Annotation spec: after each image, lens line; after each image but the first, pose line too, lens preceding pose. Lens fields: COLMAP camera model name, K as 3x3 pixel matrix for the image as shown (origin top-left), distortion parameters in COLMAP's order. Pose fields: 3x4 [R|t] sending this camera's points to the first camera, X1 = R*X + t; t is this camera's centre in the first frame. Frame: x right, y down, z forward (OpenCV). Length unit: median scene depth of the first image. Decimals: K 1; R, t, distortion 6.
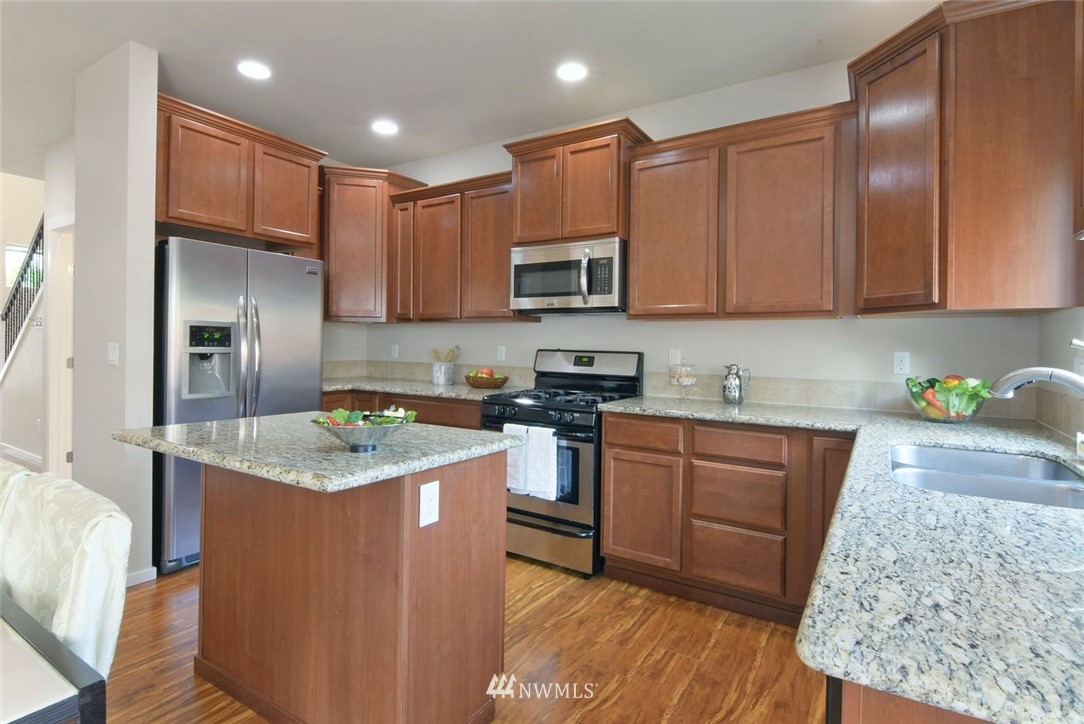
lens RADIAL K [[533.1, 0, 543.2], [0, 533.1, 362.3], [0, 0, 1]] dist [0.005984, -0.001388]
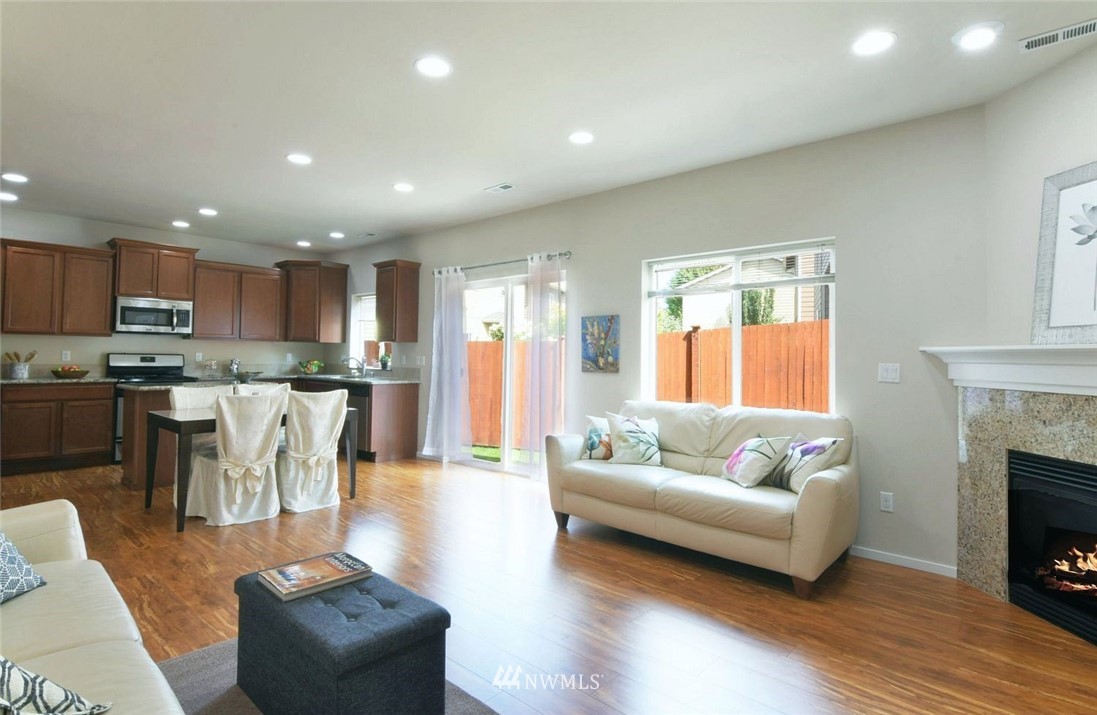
lens RADIAL K [[552.2, 0, 544.6], [0, 552.2, 342.5], [0, 0, 1]] dist [-0.000443, -0.000343]
pose [[0.172870, 0.018539, 0.984770, -1.767941], [0.028475, 0.999311, -0.023811, 0.026768], [-0.984533, 0.032158, 0.172223, -0.775647]]
